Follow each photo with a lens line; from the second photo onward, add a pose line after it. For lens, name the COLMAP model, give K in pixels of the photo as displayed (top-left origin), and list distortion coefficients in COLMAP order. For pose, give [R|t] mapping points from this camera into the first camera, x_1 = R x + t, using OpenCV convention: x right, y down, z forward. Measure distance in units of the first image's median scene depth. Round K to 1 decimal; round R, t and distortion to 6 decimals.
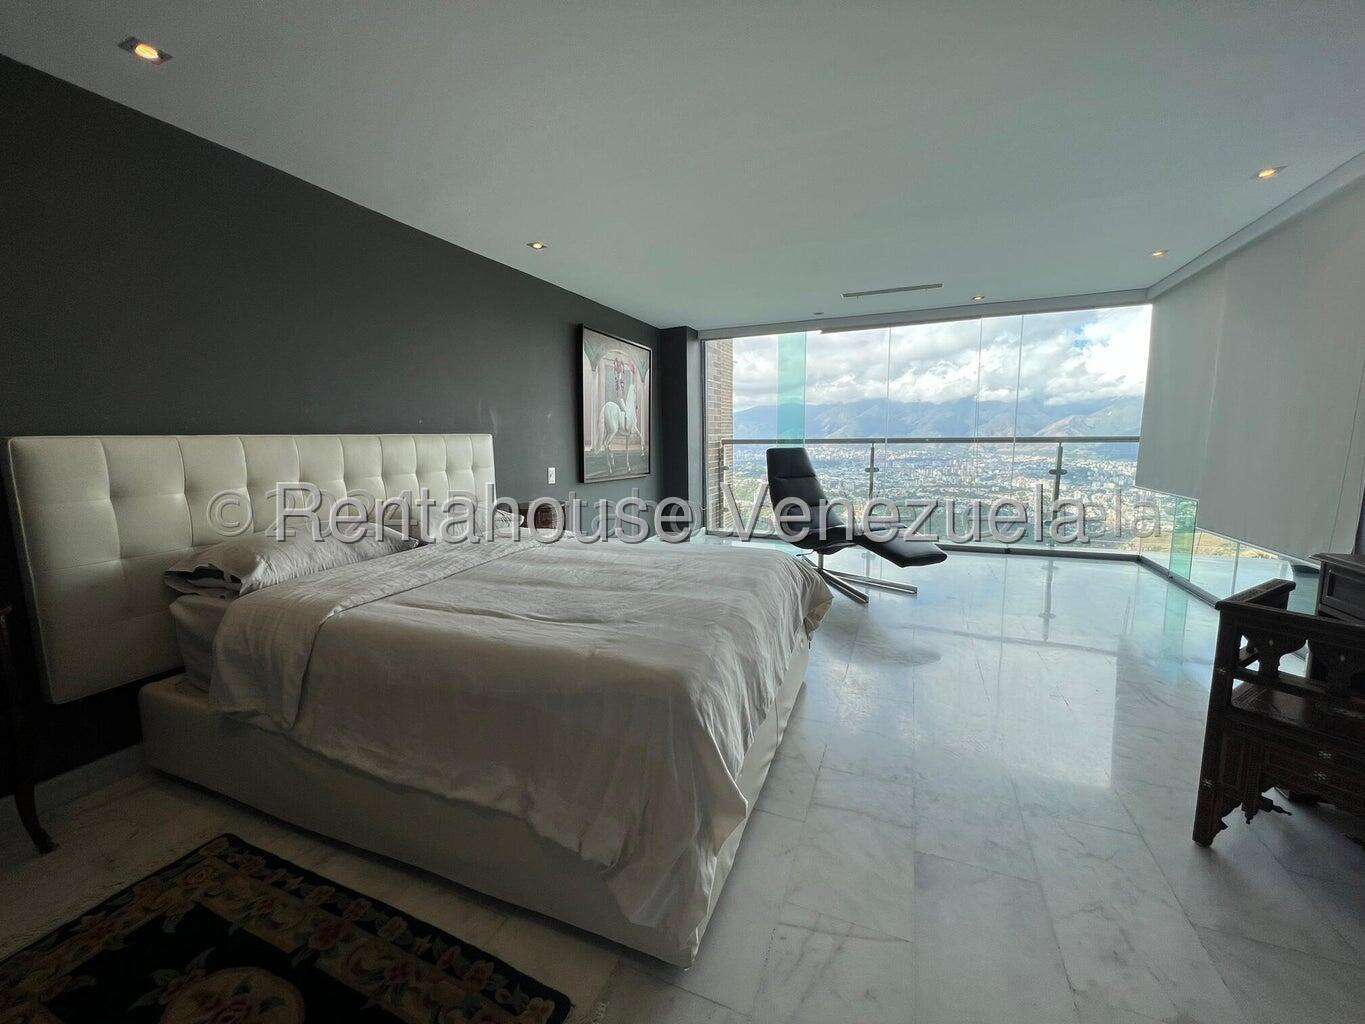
lens RADIAL K [[556.5, 0, 682.5], [0, 556.5, 512.0], [0, 0, 1]] dist [0.000468, 0.000162]
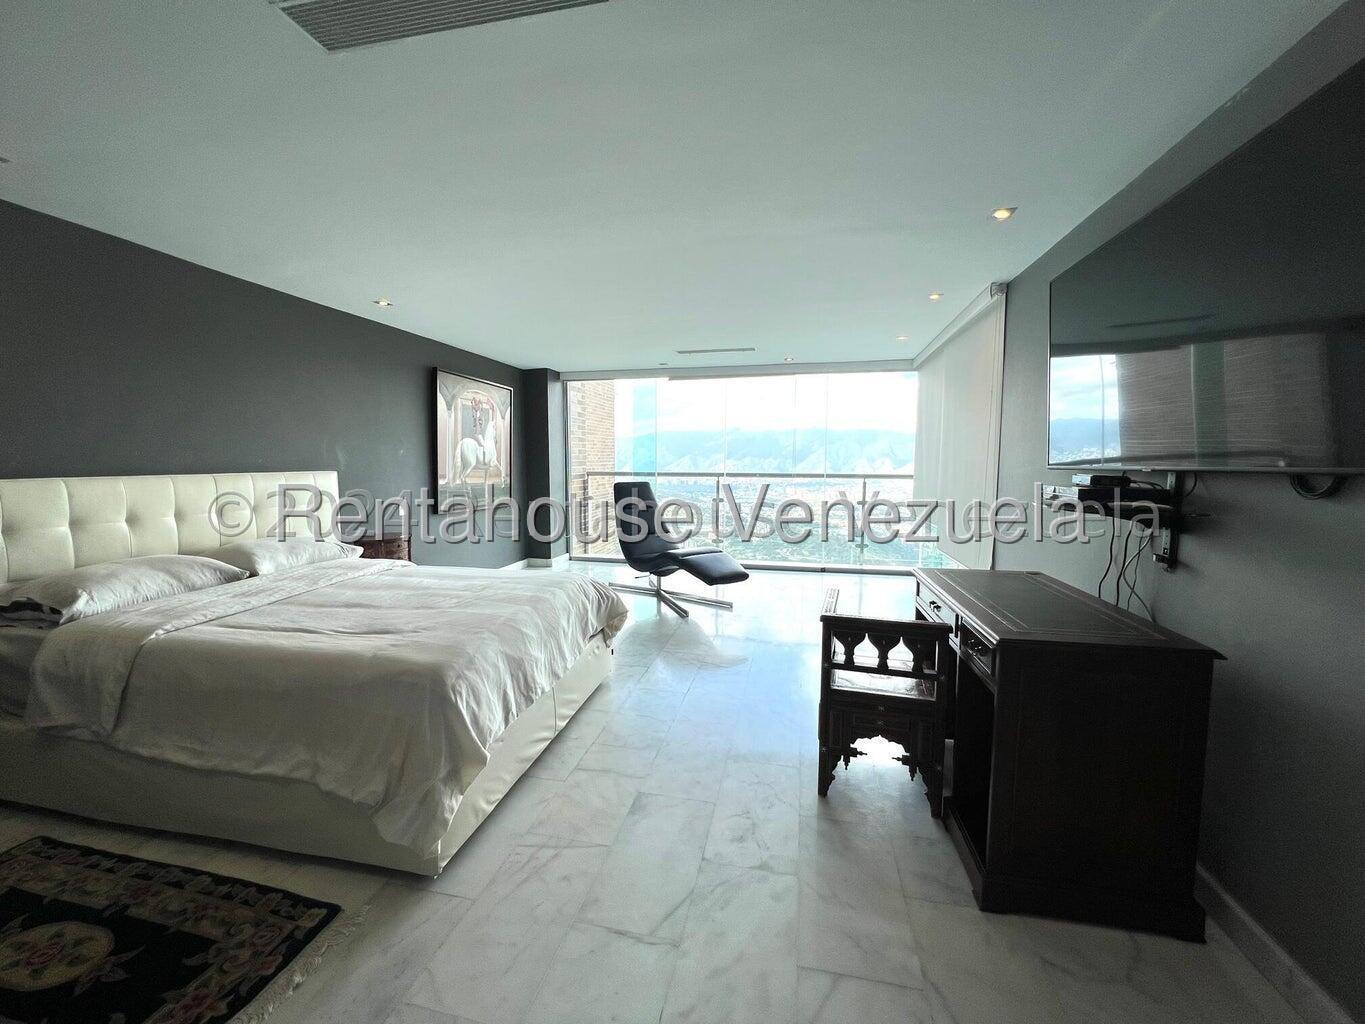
lens RADIAL K [[548.2, 0, 675.2], [0, 548.2, 511.5], [0, 0, 1]] dist [-0.000693, -0.000048]
pose [[0.983664, -0.001785, 0.180006, 0.216828], [0.010001, 0.998948, -0.044749, -0.015642], [-0.179737, 0.045819, 0.982647, -0.304918]]
